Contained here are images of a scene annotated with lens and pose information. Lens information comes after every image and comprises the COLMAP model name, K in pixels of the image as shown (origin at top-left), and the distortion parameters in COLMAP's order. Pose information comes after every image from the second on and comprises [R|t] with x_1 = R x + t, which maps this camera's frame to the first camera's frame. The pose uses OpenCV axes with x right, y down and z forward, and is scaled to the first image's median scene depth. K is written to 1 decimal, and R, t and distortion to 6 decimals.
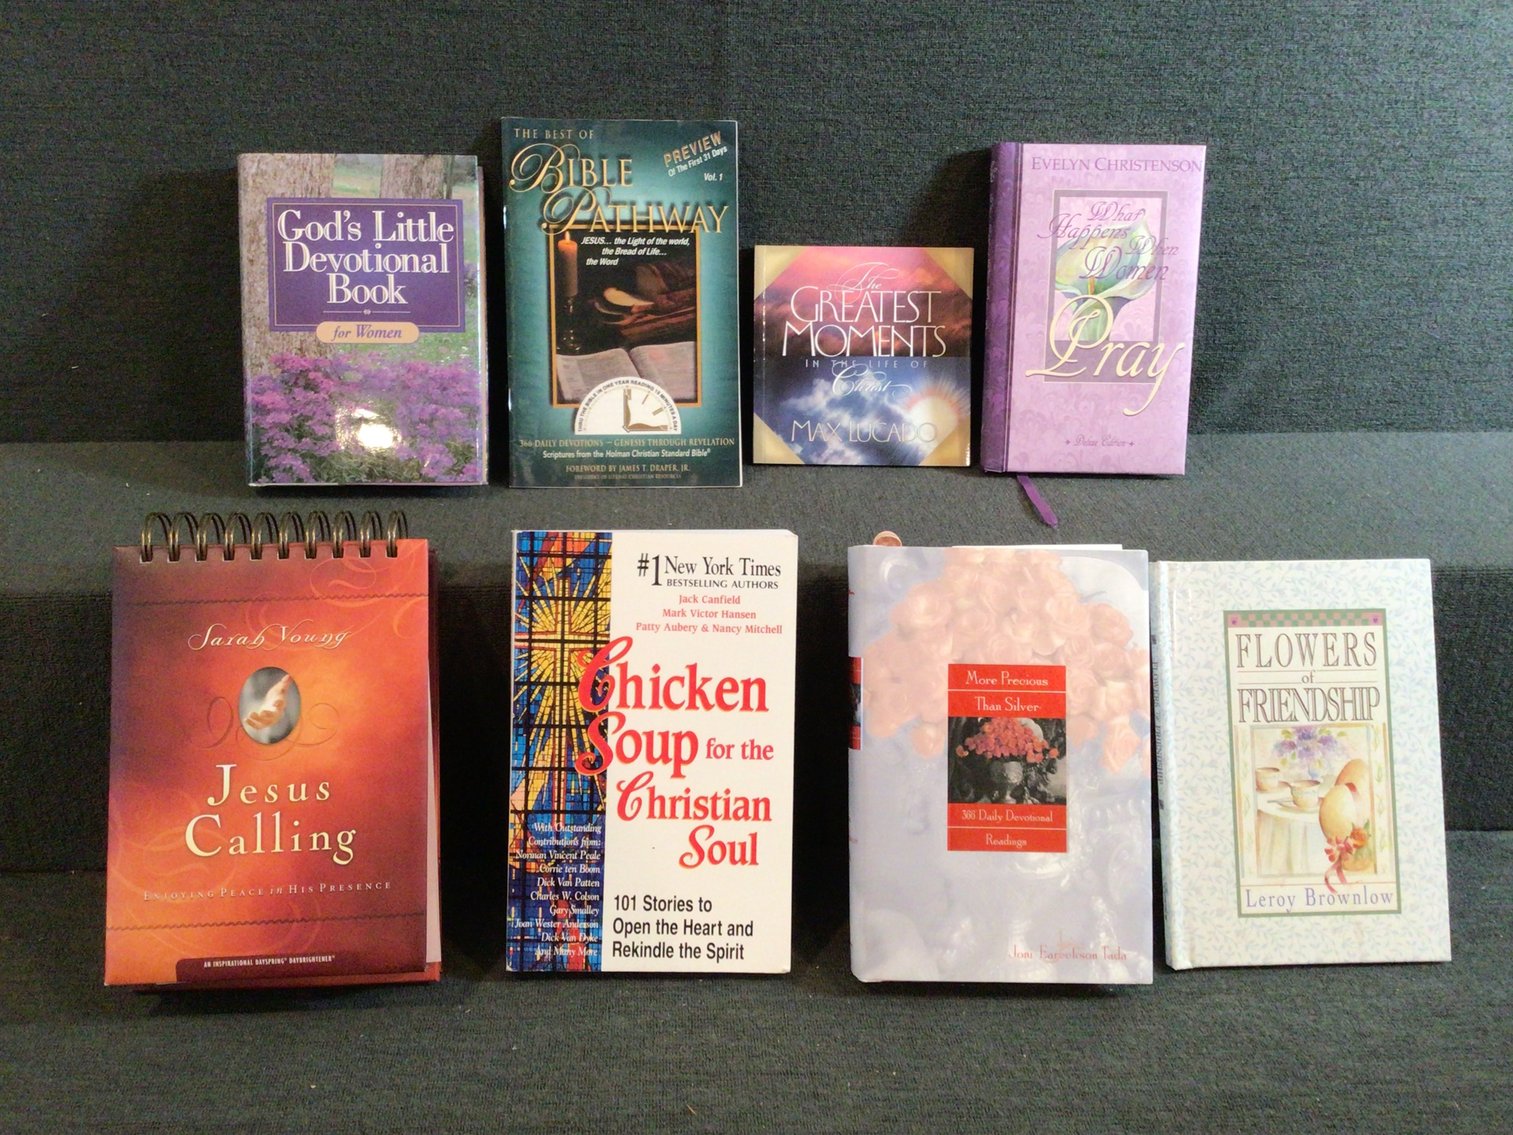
lens RADIAL K [[1376.8, 0, 748.8], [0, 1376.8, 567.6], [0, 0, 1]] dist [-0.008056, 0.000000]
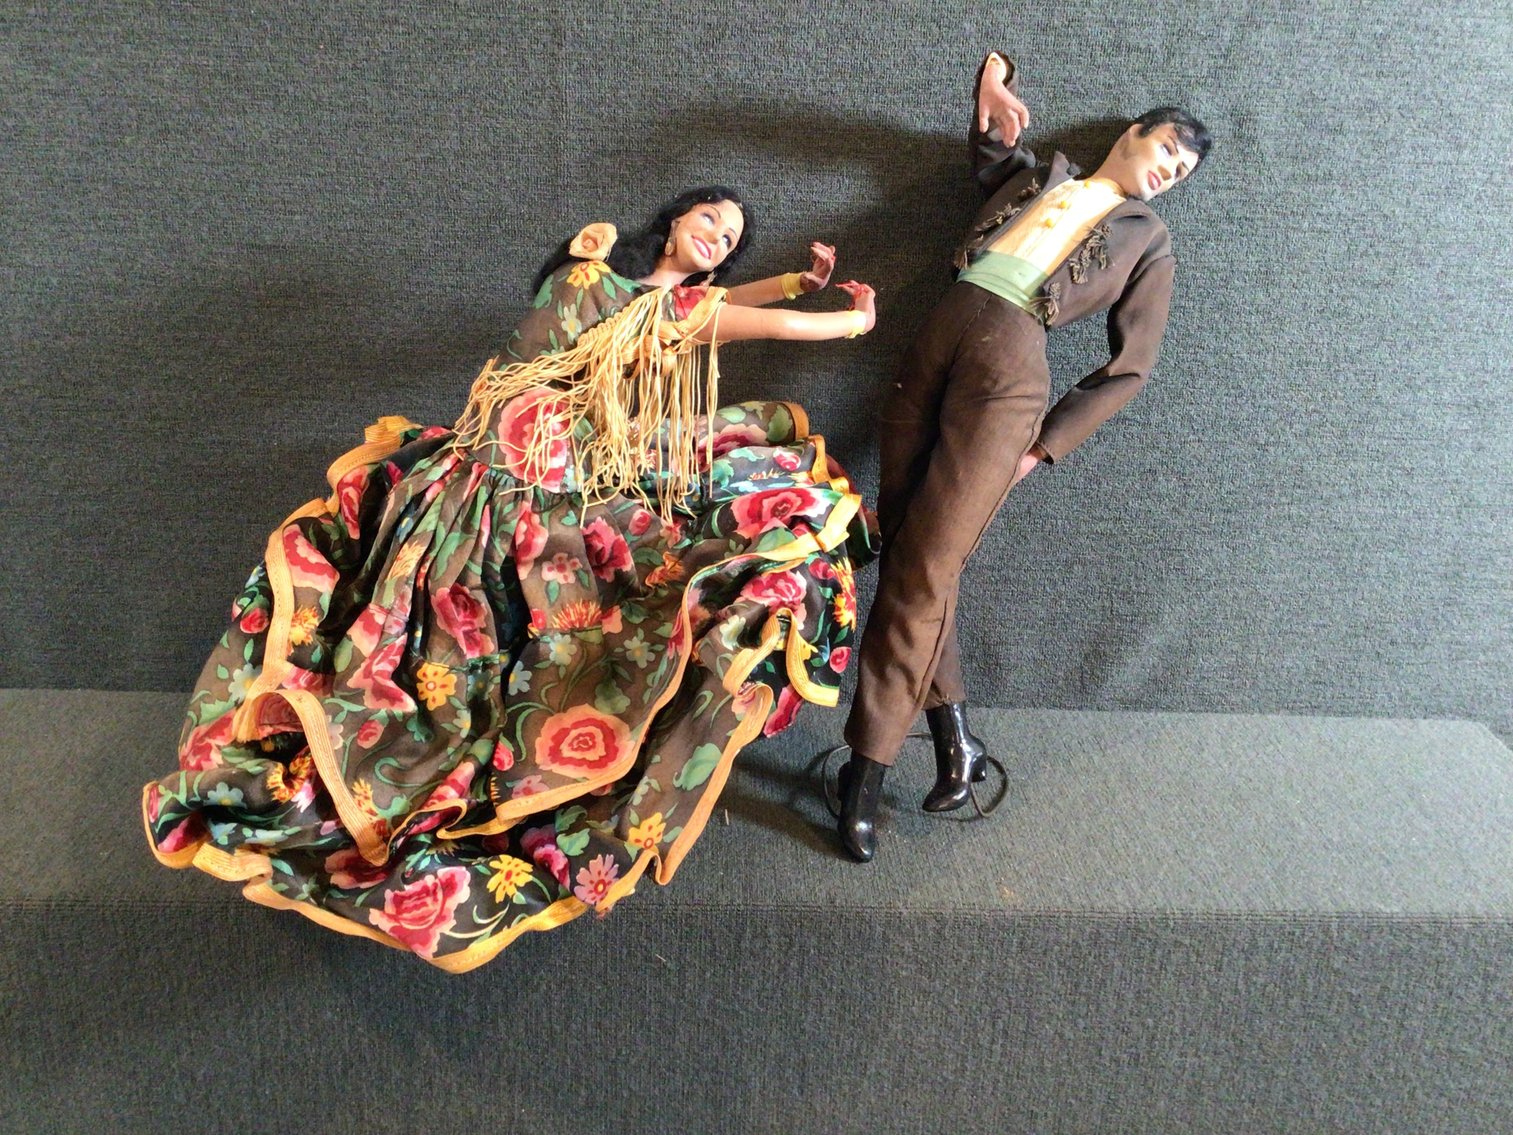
lens RADIAL K [[1376.8, 0, 736.5], [0, 1376.8, 567.2], [0, 0, 1]] dist [-0.008056, 0.000000]
pose [[0.999077, 0.031799, -0.028887, 0.127870], [-0.034612, 0.994104, -0.102754, -0.100773], [0.025449, 0.103659, 0.994287, 0.105701]]
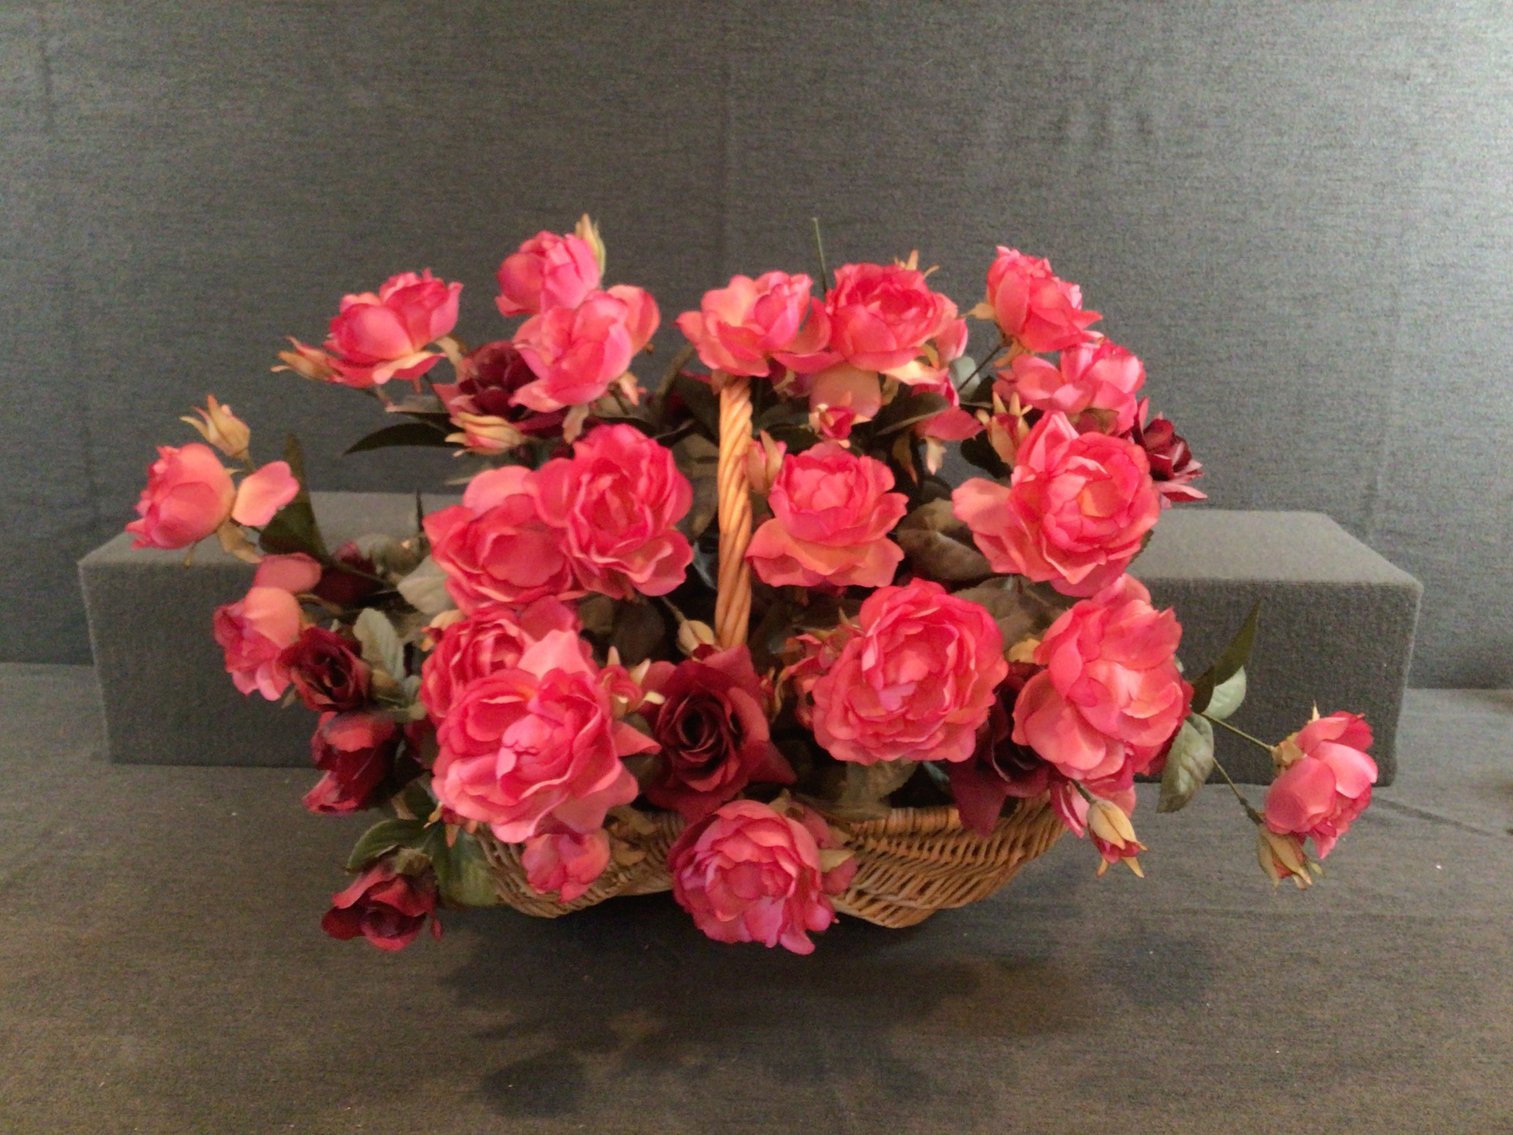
lens RADIAL K [[1376.8, 0, 743.4], [0, 1376.8, 579.8], [0, 0, 1]] dist [-0.008056, 0.000000]
pose [[0.996880, 0.025382, -0.074743, 0.120355], [-0.035173, 0.990526, -0.132745, 0.185227], [0.070665, 0.134959, 0.988328, -0.409138]]
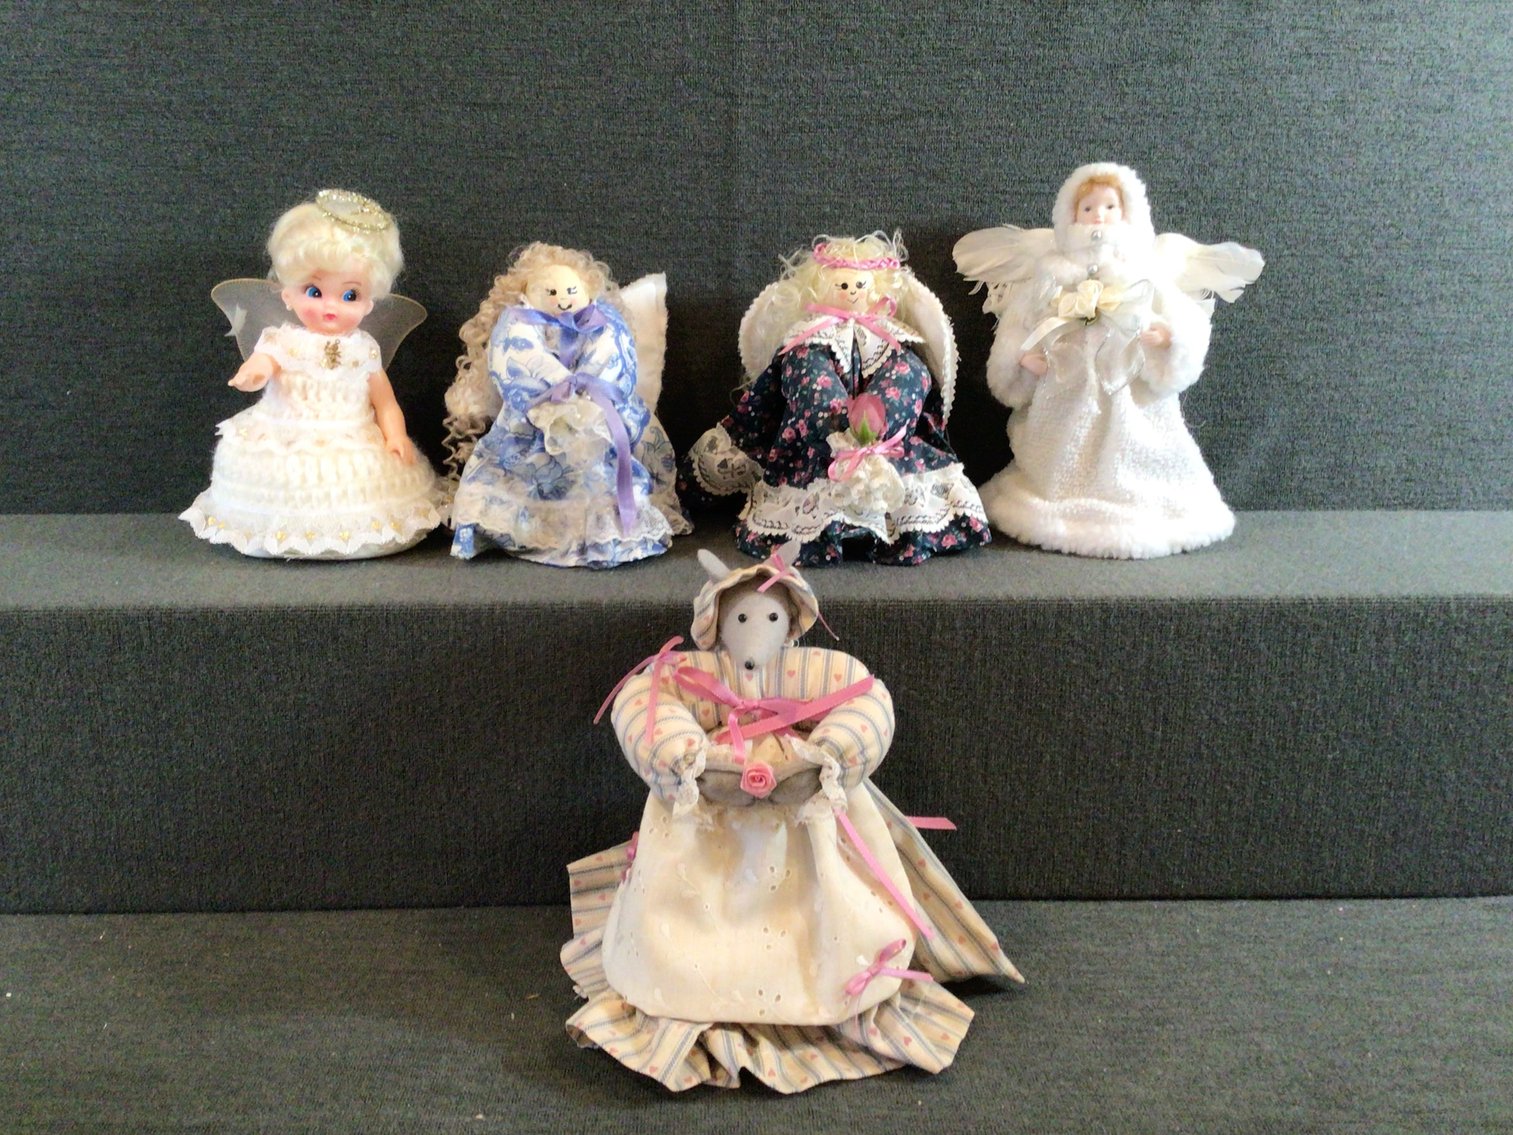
lens RADIAL K [[1376.8, 0, 741.5], [0, 1376.8, 571.1], [0, 0, 1]] dist [-0.008056, 0.000000]
pose [[0.999002, -0.002001, -0.044629, 0.033100], [-0.006677, 0.981088, -0.193449, 0.154944], [0.044172, 0.193553, 0.980095, 0.016687]]
